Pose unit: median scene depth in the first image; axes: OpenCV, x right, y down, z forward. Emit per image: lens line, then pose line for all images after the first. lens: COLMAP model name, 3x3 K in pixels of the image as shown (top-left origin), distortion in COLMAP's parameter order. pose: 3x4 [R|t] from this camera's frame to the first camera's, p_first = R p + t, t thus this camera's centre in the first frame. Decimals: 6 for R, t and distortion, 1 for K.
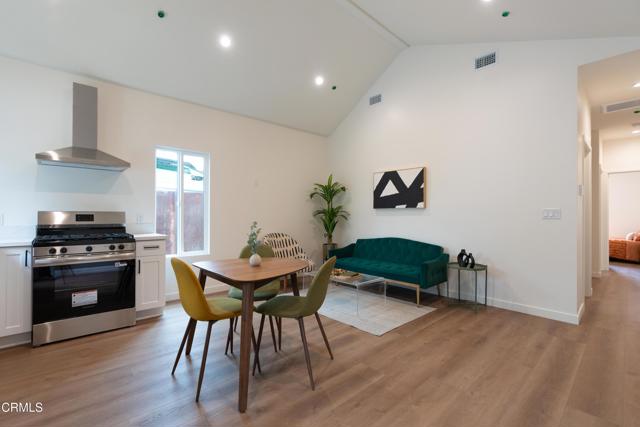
lens RADIAL K [[283.2, 0, 320.0], [0, 283.2, 213.5], [0, 0, 1]] dist [-0.003751, -0.000210]
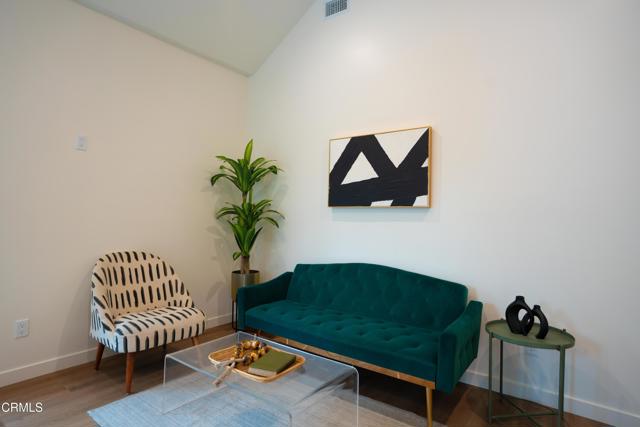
lens RADIAL K [[344.7, 0, 320.0], [0, 344.7, 213.5], [0, 0, 1]] dist [-0.111367, -0.000086]
pose [[0.981891, 0.024513, 0.187855, 0.055053], [-0.022846, 0.999678, -0.011034, 0.003036], [-0.188065, 0.006542, 0.982135, 0.383493]]
